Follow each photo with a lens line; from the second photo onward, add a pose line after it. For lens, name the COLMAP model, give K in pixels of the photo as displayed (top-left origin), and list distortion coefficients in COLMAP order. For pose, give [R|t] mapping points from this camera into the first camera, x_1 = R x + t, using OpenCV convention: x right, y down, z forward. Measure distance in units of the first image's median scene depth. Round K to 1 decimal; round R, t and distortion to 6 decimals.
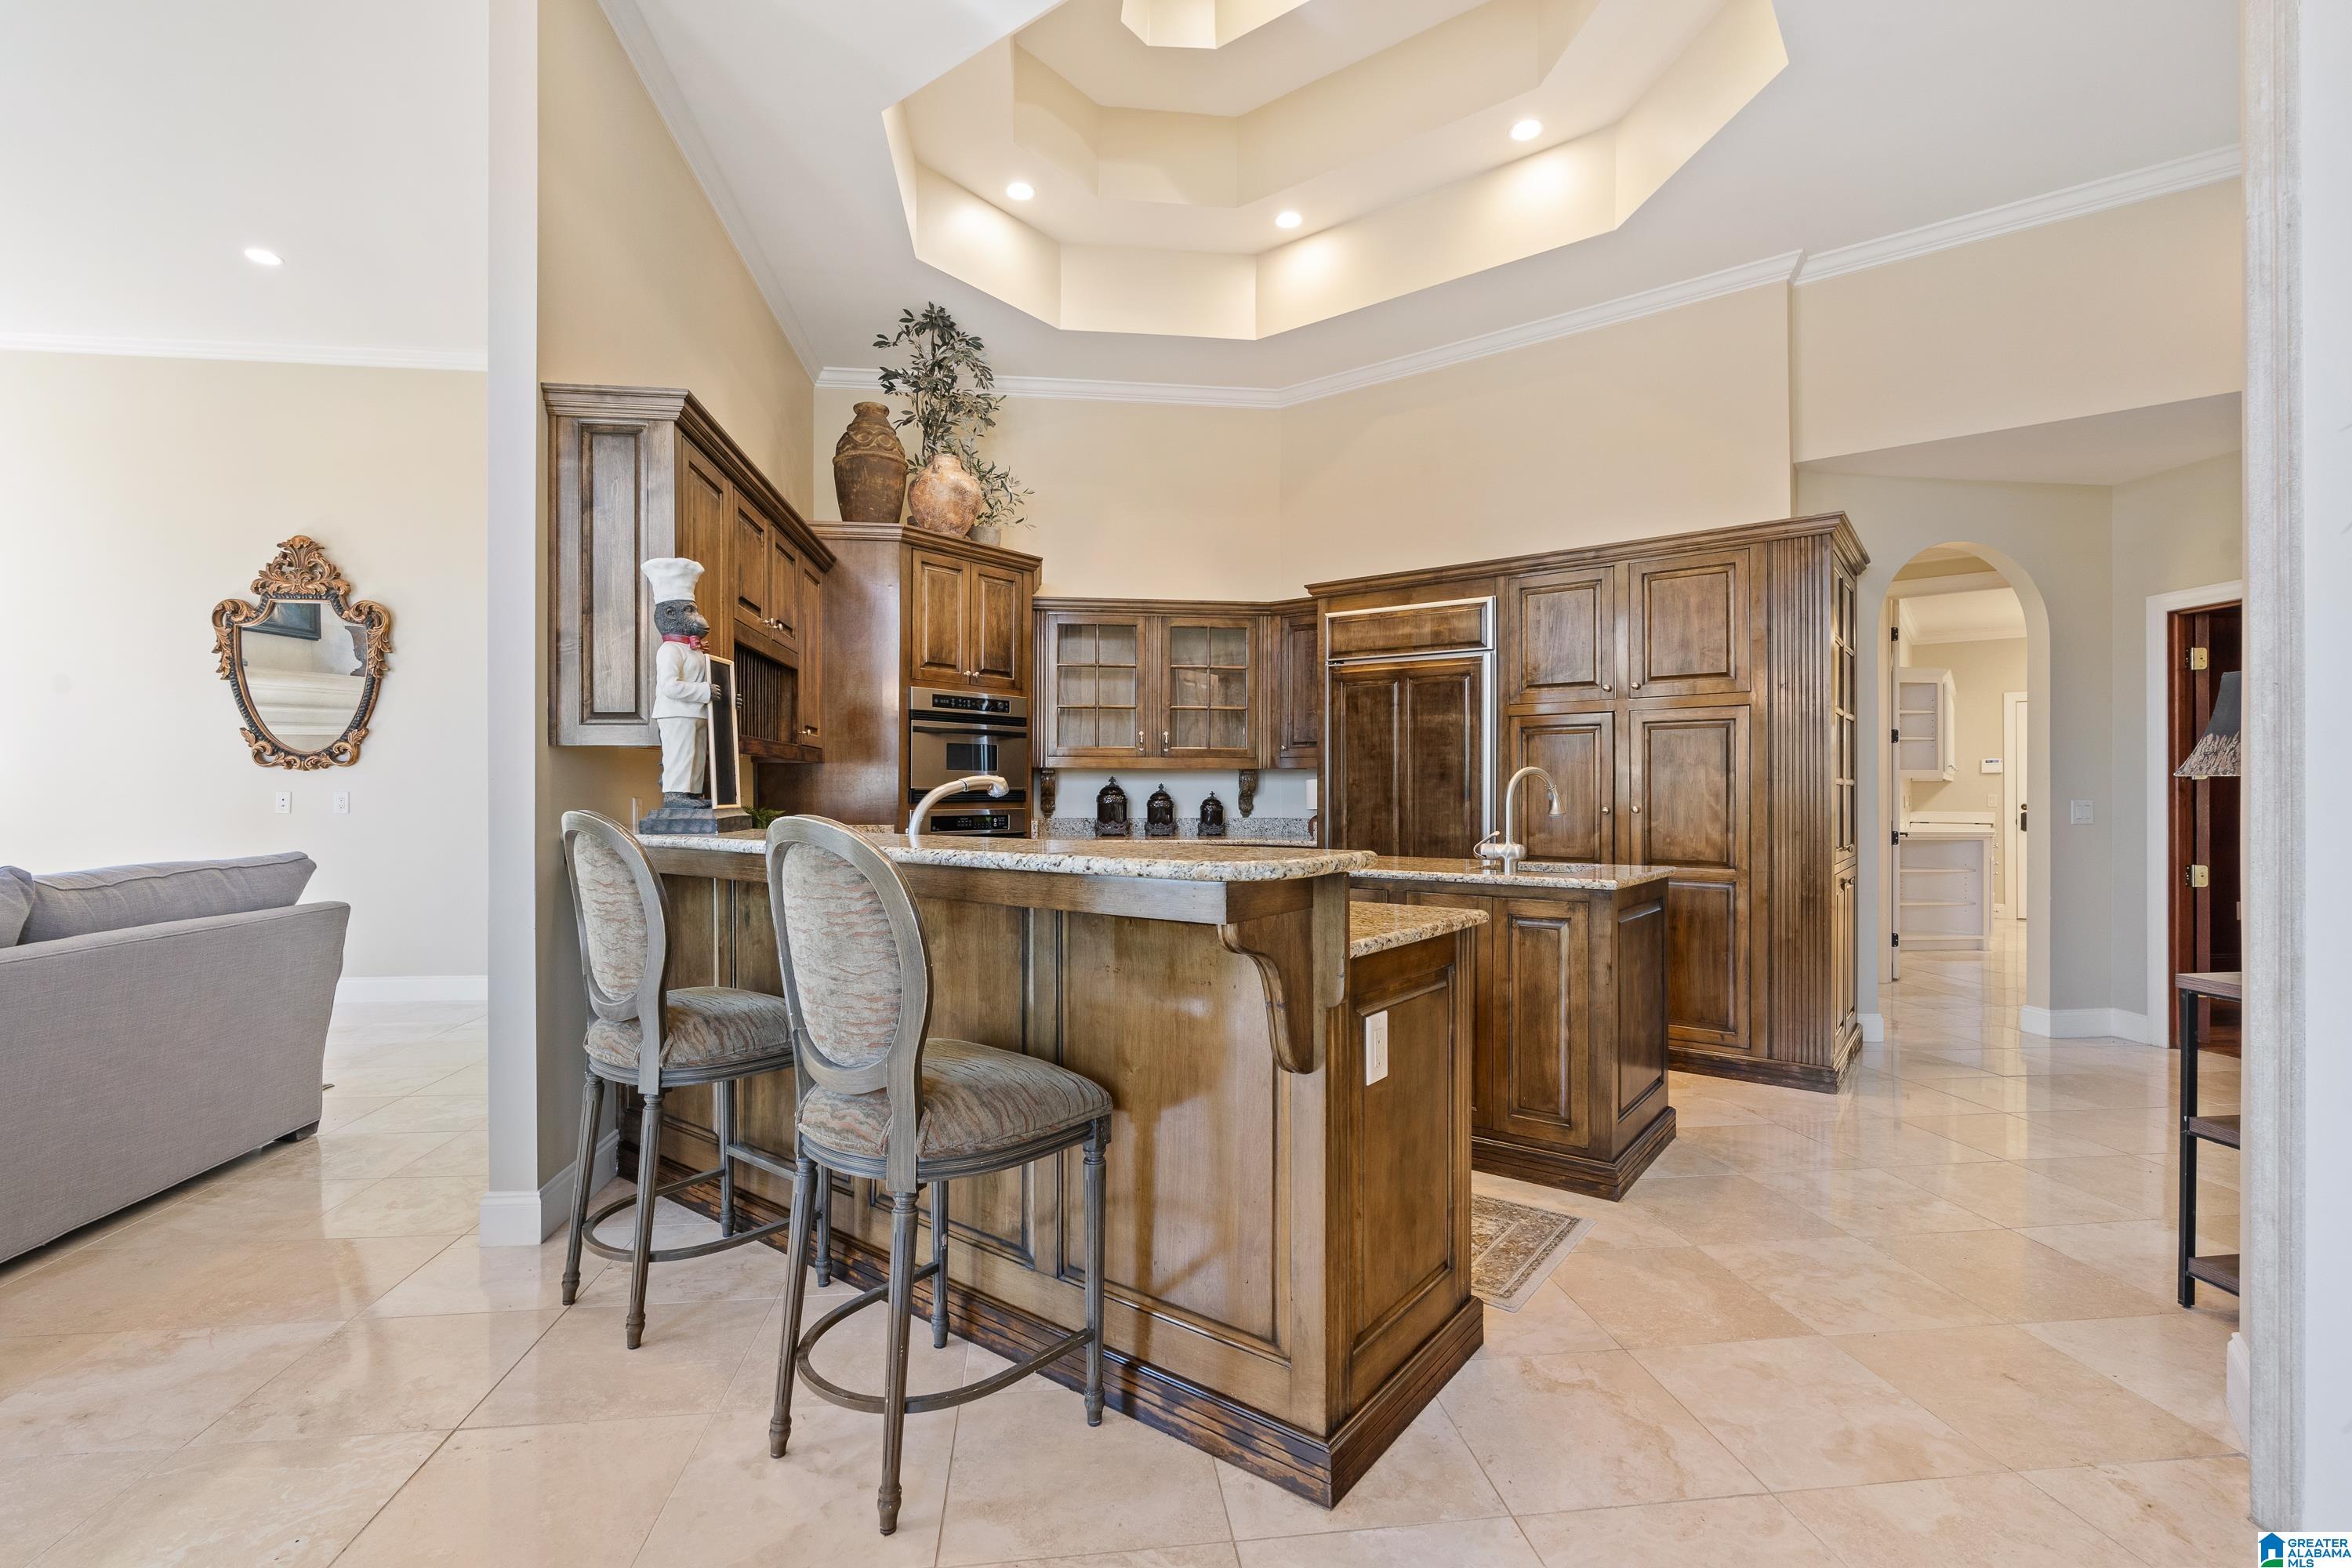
lens RADIAL K [[1085.2, 0, 1176.0], [0, 1085.2, 784.0], [0, 0, 1]] dist [0.002178, 0.000274]
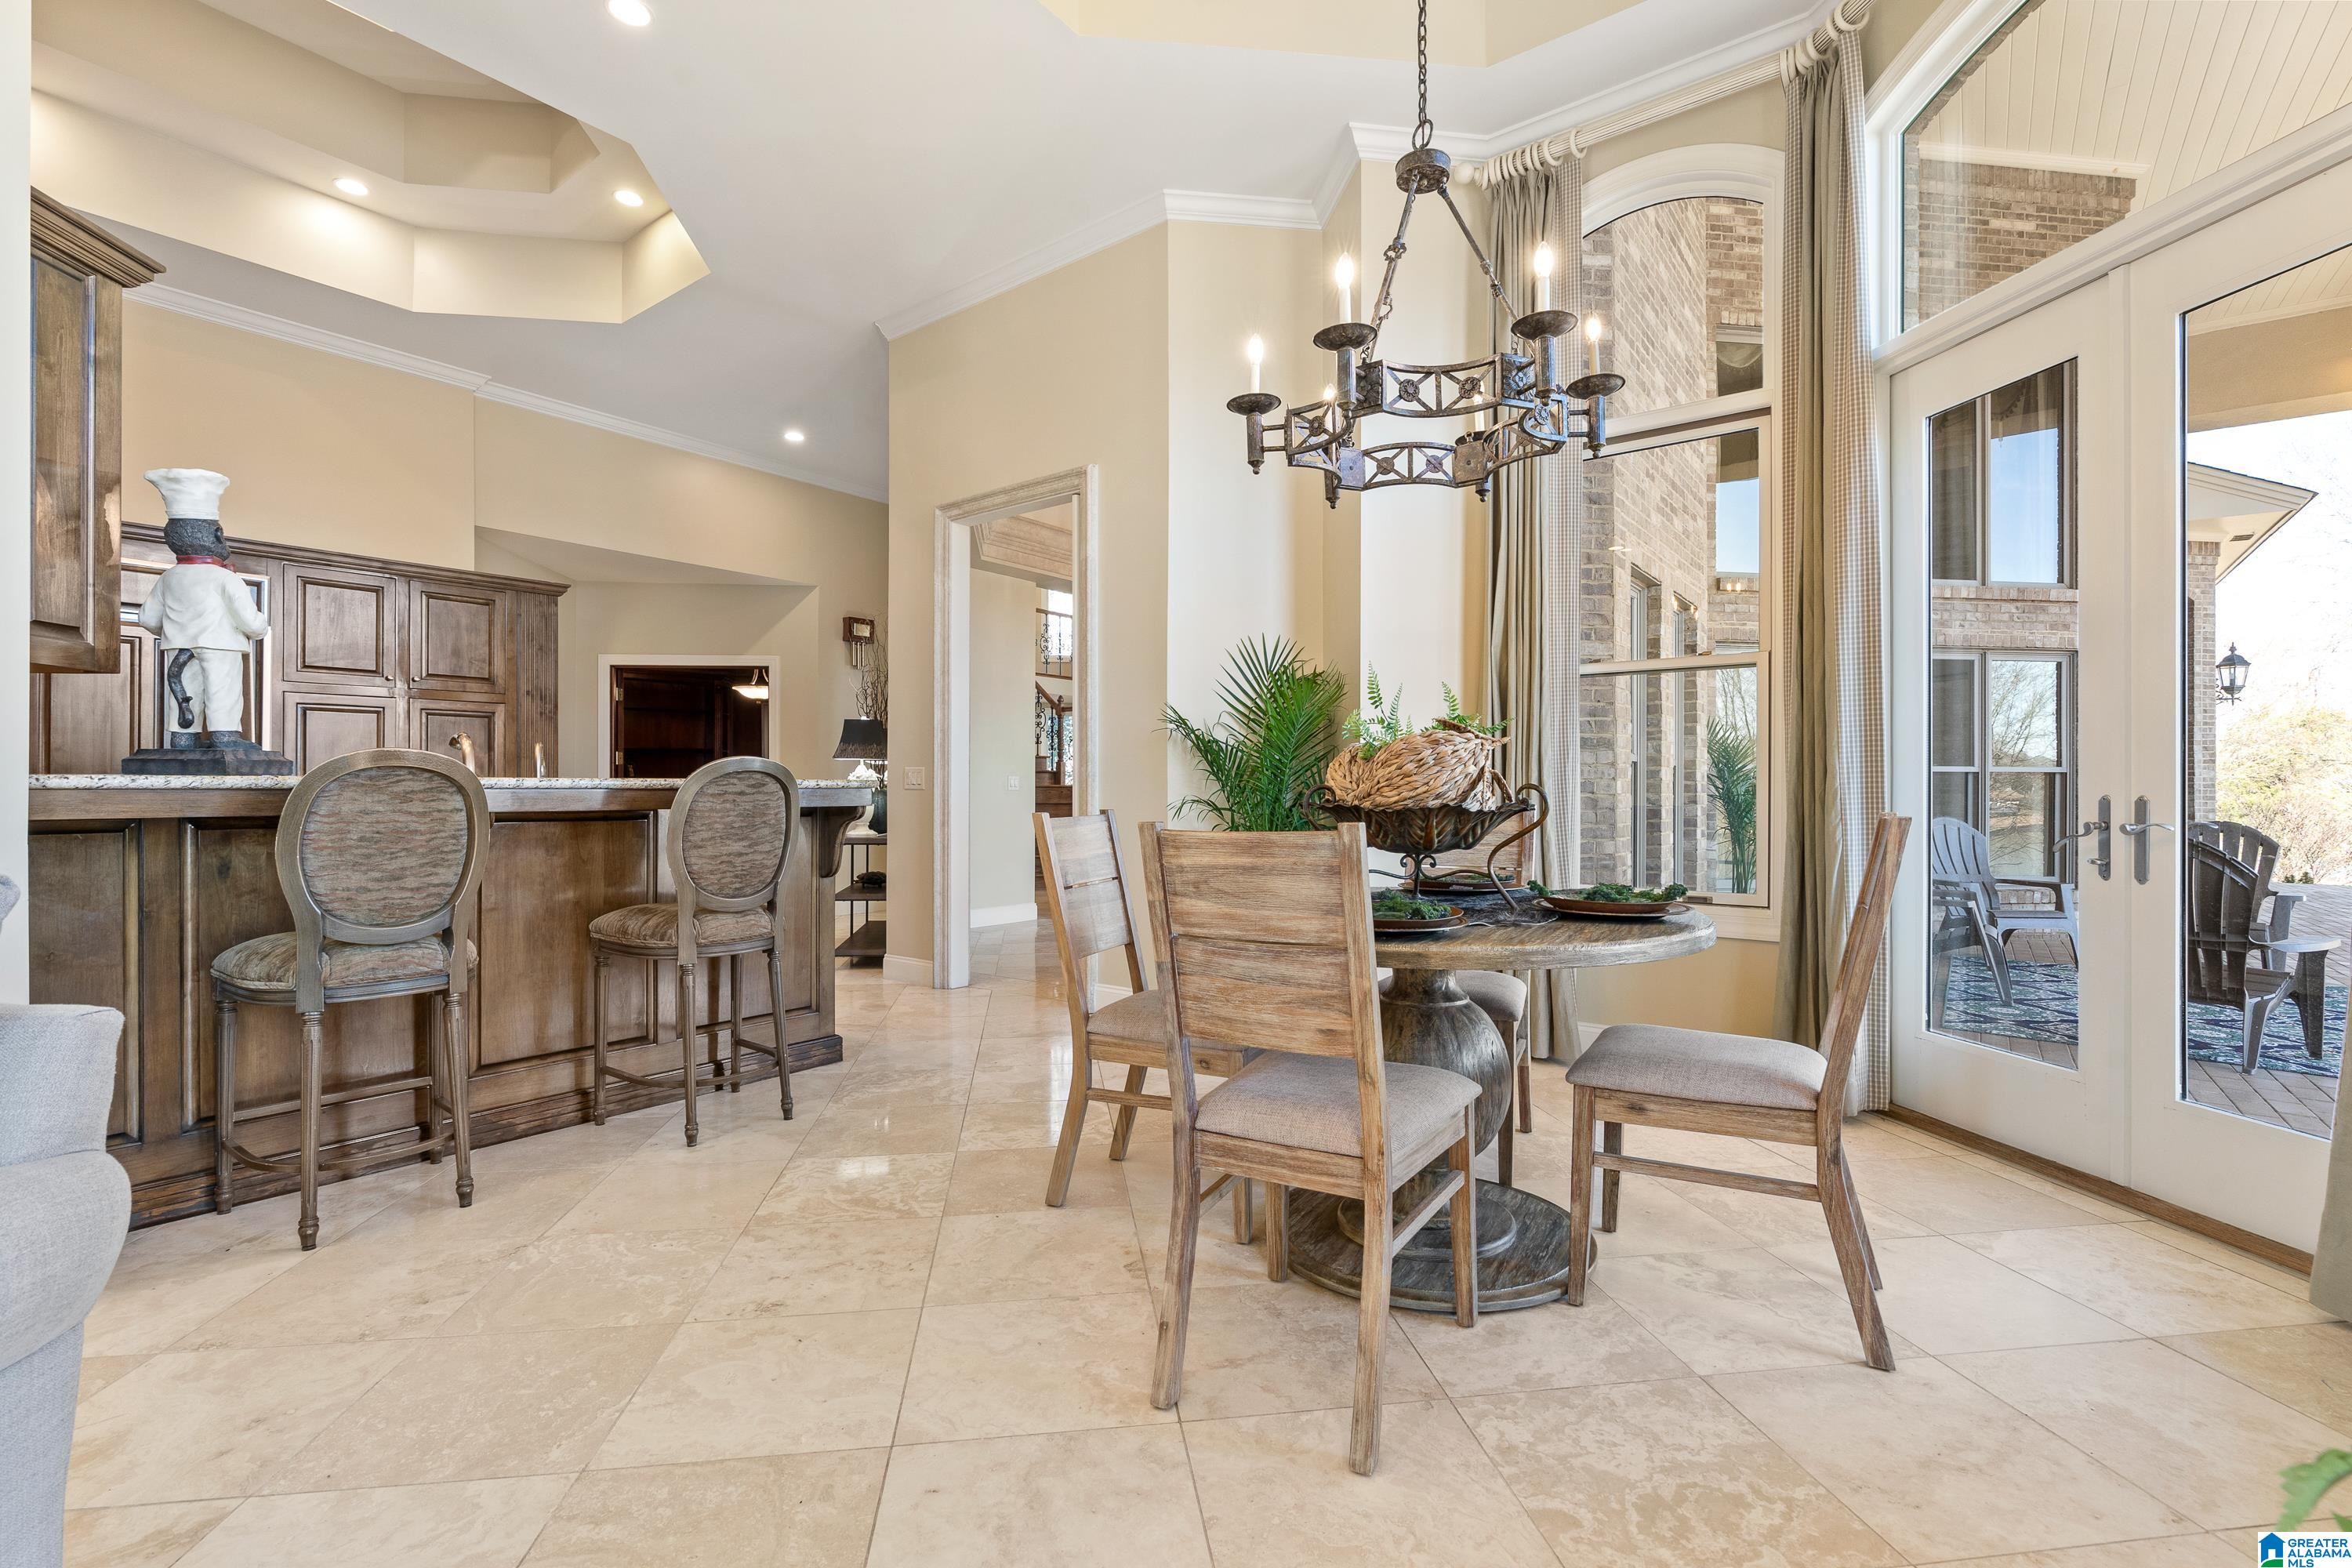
lens RADIAL K [[1085.2, 0, 1176.0], [0, 1085.2, 784.0], [0, 0, 1]] dist [0.002178, 0.000274]
pose [[-0.025885, 0.006897, 0.999641, -0.876362], [-0.006419, 0.999954, -0.007066, 0.034478], [-0.999644, -0.006600, -0.025840, 0.158591]]
